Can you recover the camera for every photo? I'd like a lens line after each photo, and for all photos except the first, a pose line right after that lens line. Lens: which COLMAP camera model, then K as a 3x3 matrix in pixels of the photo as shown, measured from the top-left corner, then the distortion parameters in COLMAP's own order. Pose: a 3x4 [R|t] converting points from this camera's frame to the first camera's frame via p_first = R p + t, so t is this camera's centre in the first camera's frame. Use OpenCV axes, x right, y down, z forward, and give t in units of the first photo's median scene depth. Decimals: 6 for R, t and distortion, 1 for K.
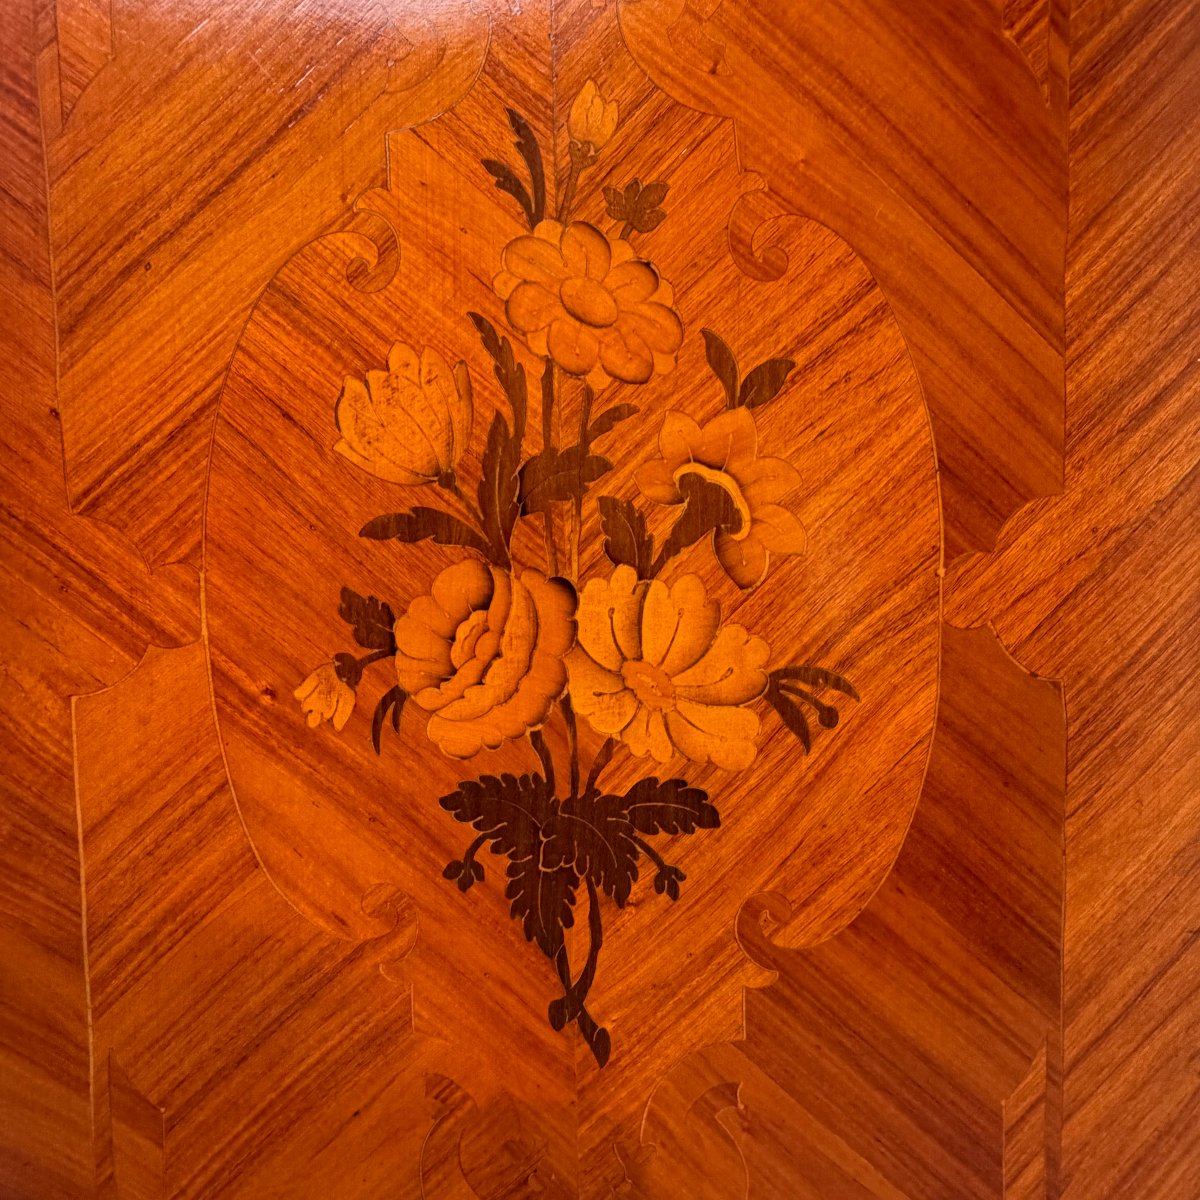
lens RADIAL K [[959.3, 0, 599.9], [0, 959.3, 599.1], [0, 0, 1]] dist [0.000106, -0.001177]
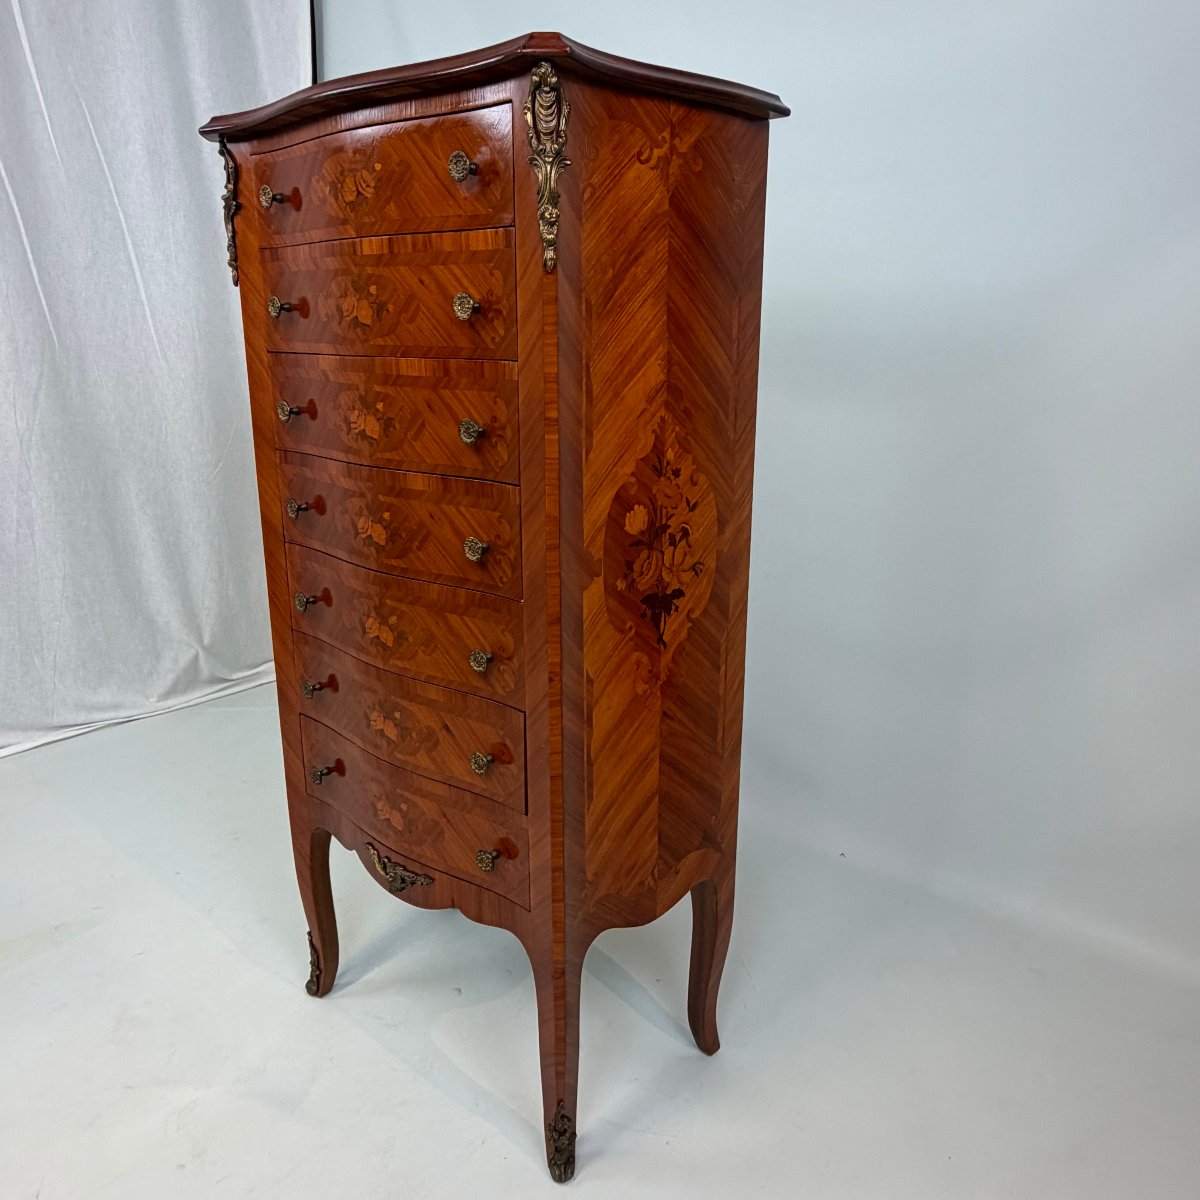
lens RADIAL K [[959.3, 0, 600.0], [0, 959.3, 595.8], [0, 0, 1]] dist [0.000106, -0.001177]
pose [[0.742292, -0.168244, 0.648611, -3.367038], [0.024577, 0.974151, 0.224559, -0.872451], [-0.669626, -0.150747, 0.727239, -2.263115]]
